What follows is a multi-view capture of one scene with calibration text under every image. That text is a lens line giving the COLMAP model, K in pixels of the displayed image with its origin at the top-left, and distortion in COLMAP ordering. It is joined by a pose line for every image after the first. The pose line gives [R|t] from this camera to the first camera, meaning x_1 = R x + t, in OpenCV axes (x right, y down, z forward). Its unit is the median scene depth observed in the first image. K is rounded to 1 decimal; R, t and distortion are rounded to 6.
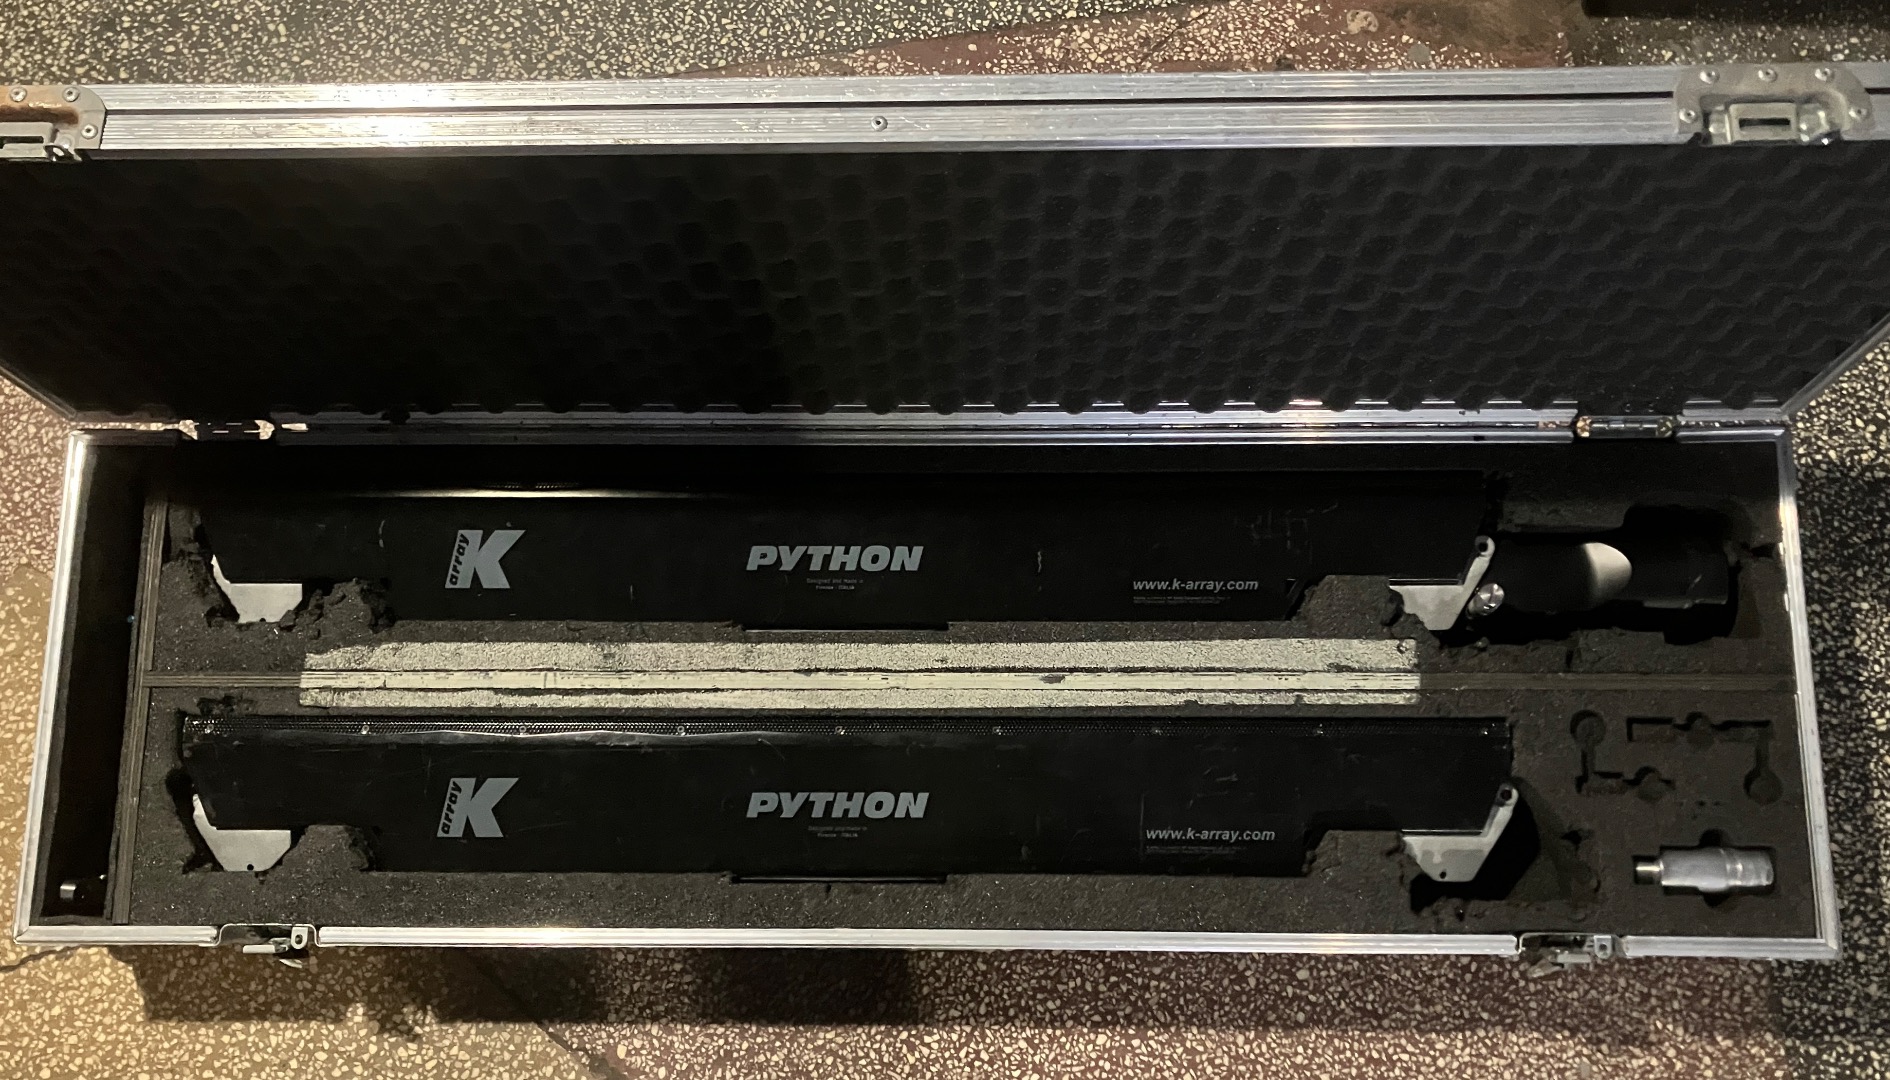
lens RADIAL K [[1479.6, 0, 1022.3], [0, 1479.6, 596.6], [0, 0, 1]] dist [0.000017, 0.024196]
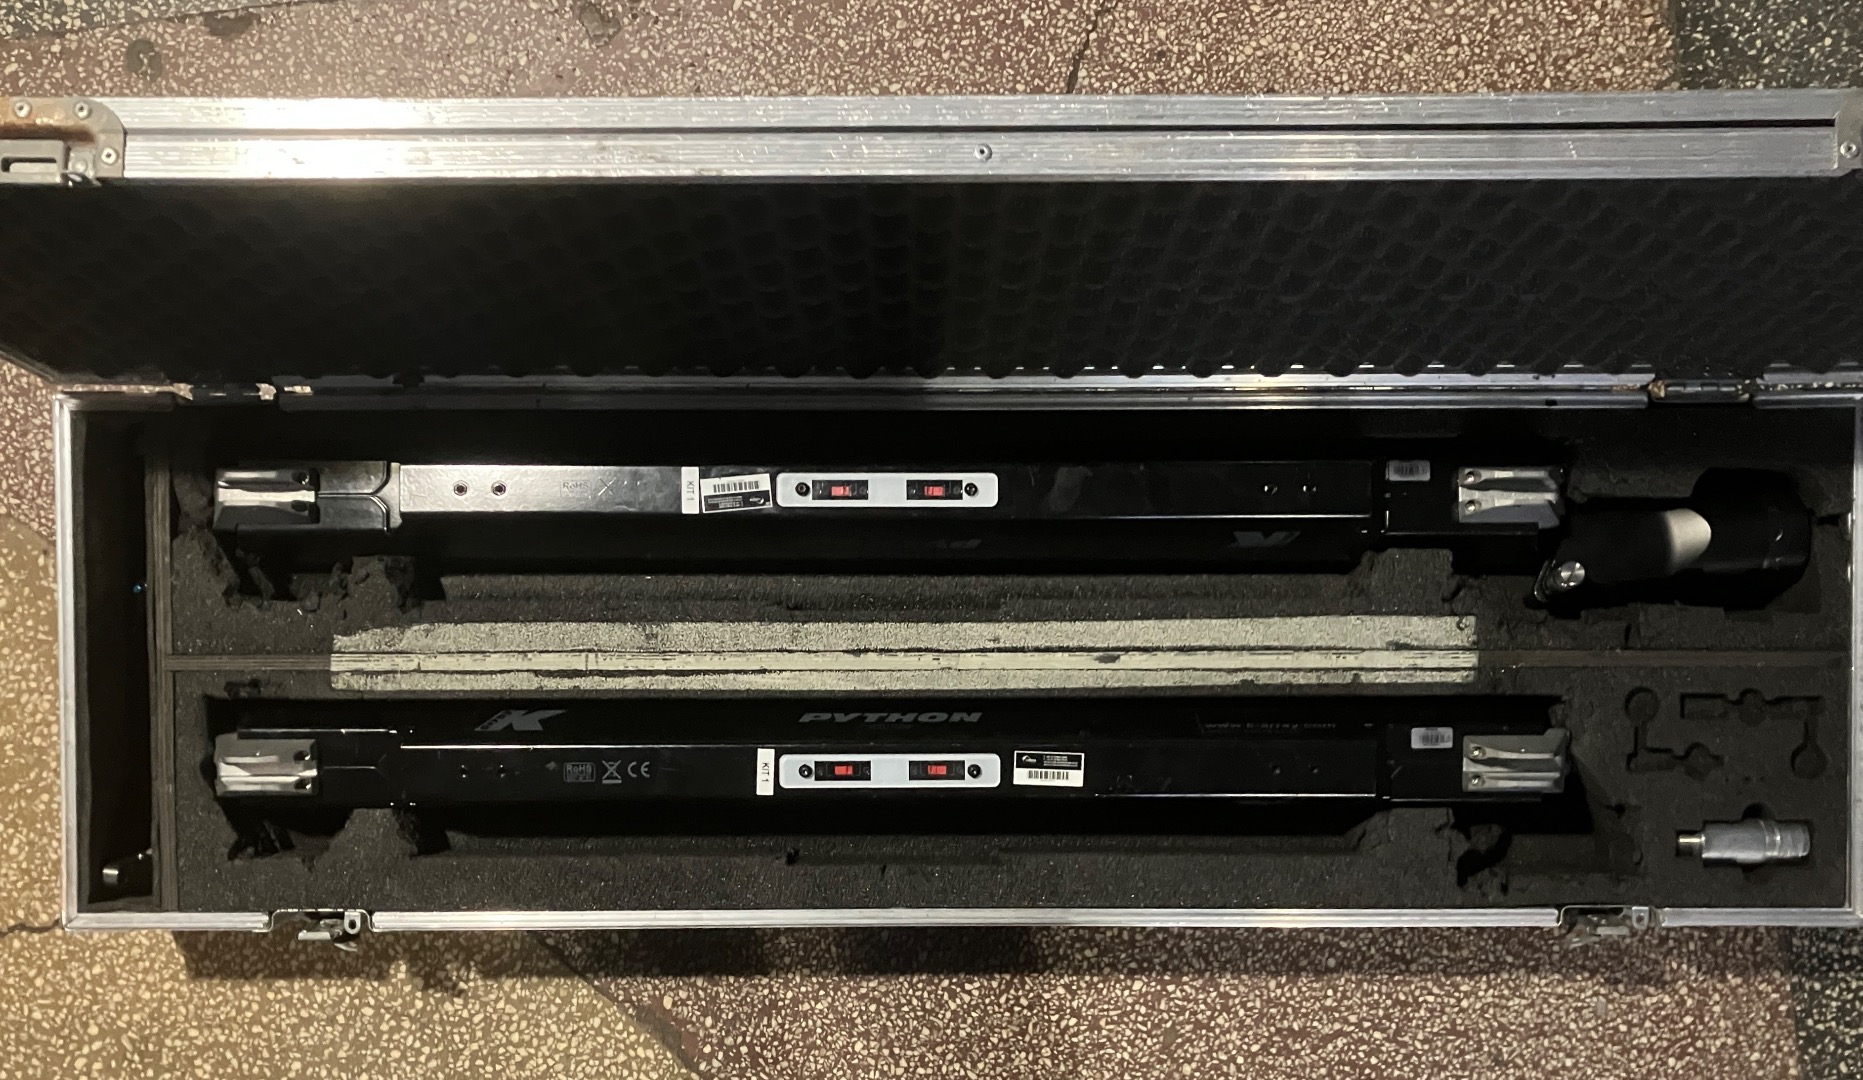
lens RADIAL K [[1552.0, 0, 933.1], [0, 1552.0, 540.9], [0, 0, 1]] dist [0.021380, -0.020213]
pose [[0.999337, -0.002066, 0.036347, -0.128269], [-0.004901, 0.981664, 0.190559, -0.209710], [-0.036075, -0.190611, 0.981003, 0.008519]]
